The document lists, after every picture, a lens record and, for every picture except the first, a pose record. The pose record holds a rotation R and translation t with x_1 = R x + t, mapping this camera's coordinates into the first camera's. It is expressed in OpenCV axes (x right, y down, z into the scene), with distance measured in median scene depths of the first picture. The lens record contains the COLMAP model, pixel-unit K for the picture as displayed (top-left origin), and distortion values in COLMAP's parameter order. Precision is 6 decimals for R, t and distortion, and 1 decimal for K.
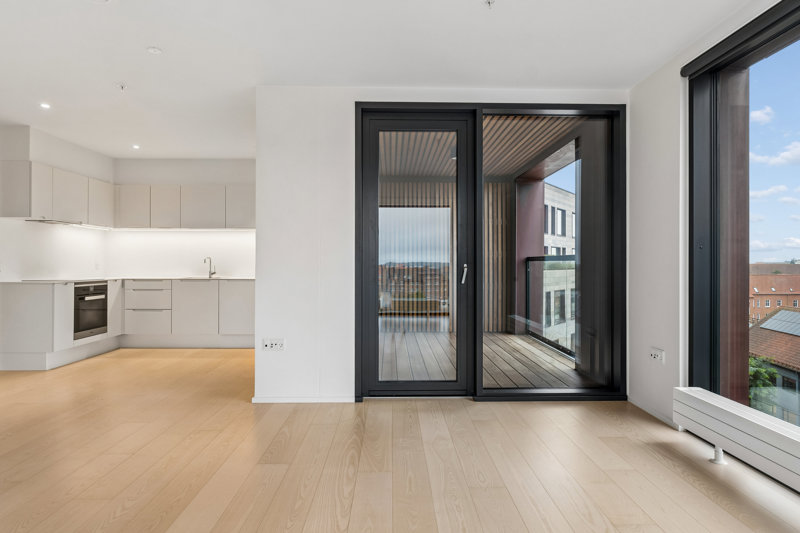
lens RADIAL K [[478.0, 0, 400.0], [0, 478.0, 266.5], [0, 0, 1]] dist [0.024213, 0.000047]
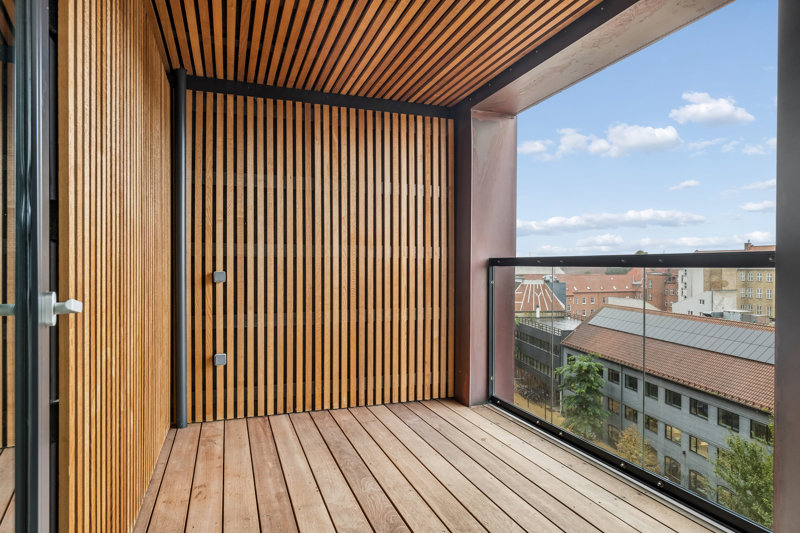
lens RADIAL K [[478.0, 0, 400.0], [0, 478.0, 266.5], [0, 0, 1]] dist [0.024213, 0.000047]
pose [[0.947583, -0.001894, 0.319504, 0.001814], [0.002630, 0.999995, -0.001872, -0.009508], [-0.319498, 0.002614, 0.947583, 0.510173]]
